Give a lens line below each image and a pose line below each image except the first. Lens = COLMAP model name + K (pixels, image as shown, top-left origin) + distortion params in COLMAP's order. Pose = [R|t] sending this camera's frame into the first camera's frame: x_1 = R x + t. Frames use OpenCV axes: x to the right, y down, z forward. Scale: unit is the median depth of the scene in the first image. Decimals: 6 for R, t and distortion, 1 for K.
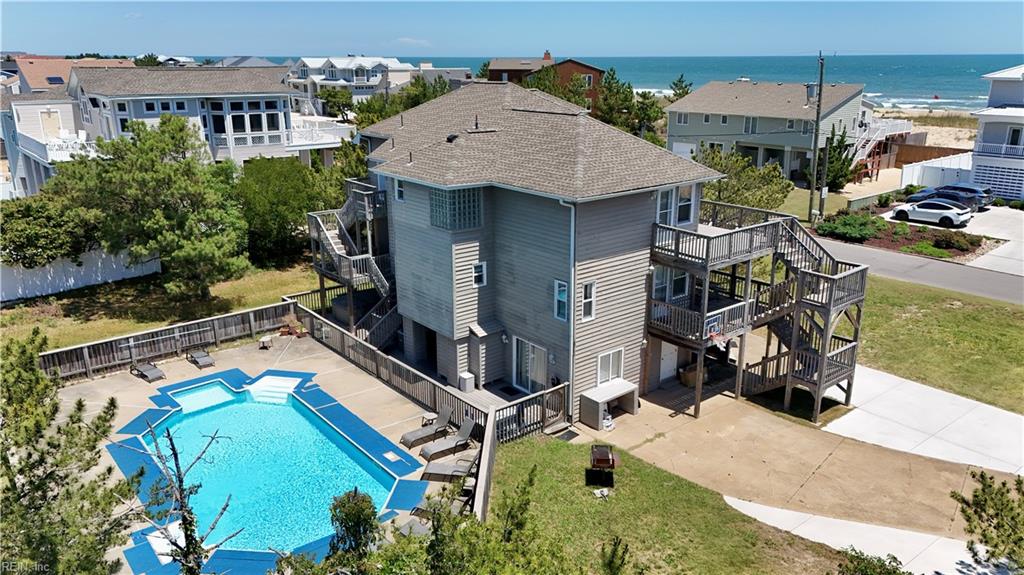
lens RADIAL K [[755.8, 0, 503.8], [0, 755.8, 286.8], [0, 0, 1]] dist [0.049249, -0.016530]
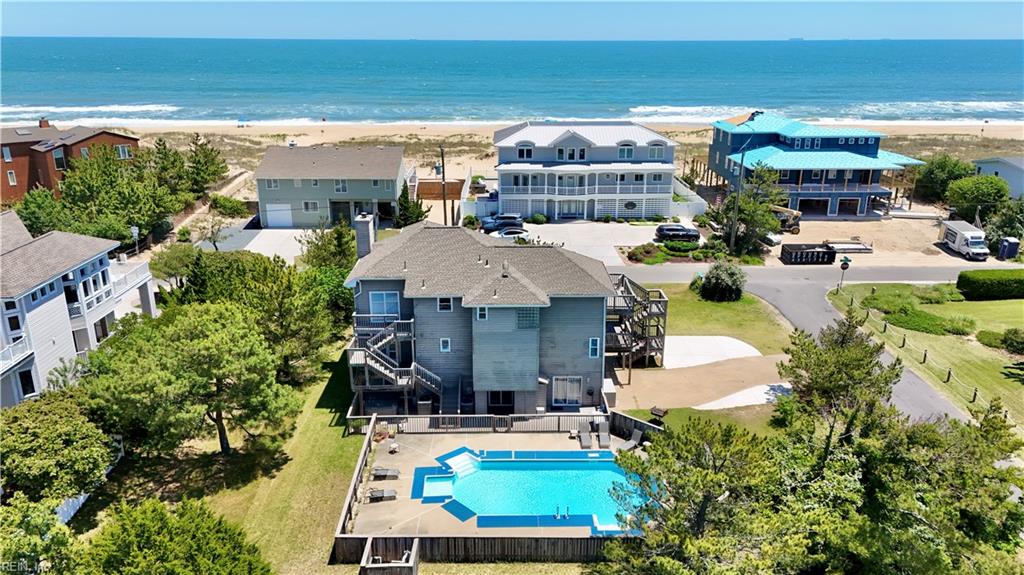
lens RADIAL K [[755.8, 0, 513.1], [0, 755.8, 287.2], [0, 0, 1]] dist [0.049249, -0.016530]
pose [[0.614128, -0.243196, 0.750801, -1.255874], [0.228262, 0.965412, 0.126002, -0.361418], [-0.755475, 0.093998, 0.648399, -0.071064]]
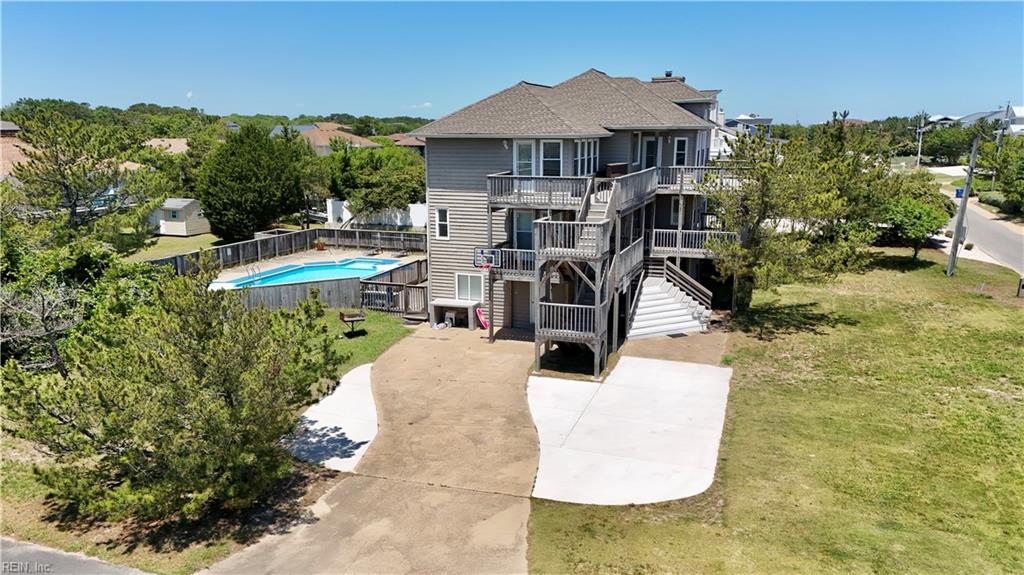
lens RADIAL K [[755.8, 0, 517.6], [0, 755.8, 291.6], [0, 0, 1]] dist [0.049249, -0.016530]
pose [[0.522691, 0.183504, -0.832539, 1.097407], [-0.248210, 0.967009, 0.057311, 0.022669], [0.815590, 0.176689, 0.550994, 0.377776]]
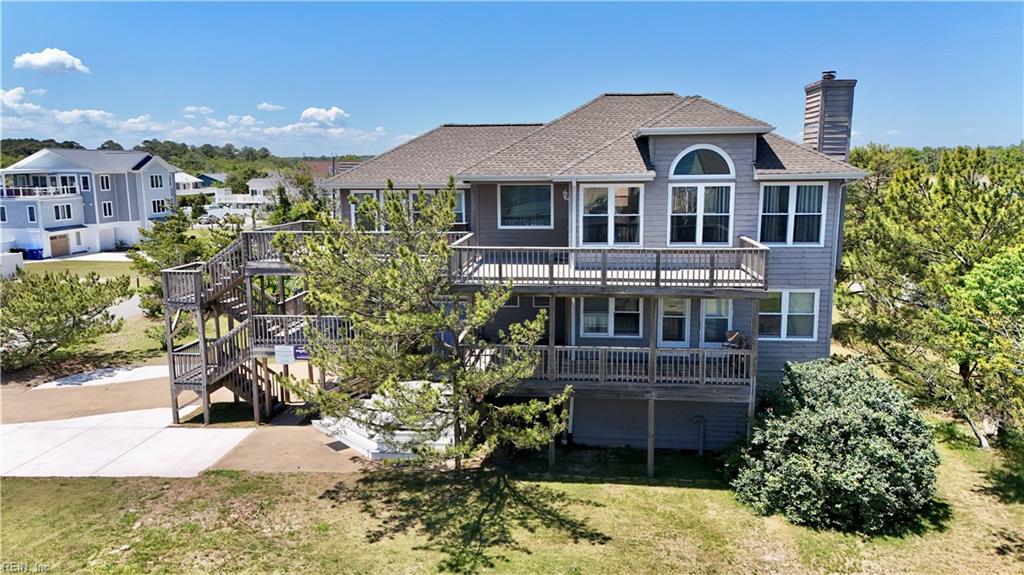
lens RADIAL K [[755.8, 0, 512.3], [0, 755.8, 286.8], [0, 0, 1]] dist [0.049249, -0.016530]
pose [[-0.697900, 0.125697, -0.705078, 0.769190], [-0.196190, 0.913267, 0.357004, -0.397991], [0.688799, 0.387483, -0.612709, 1.718459]]
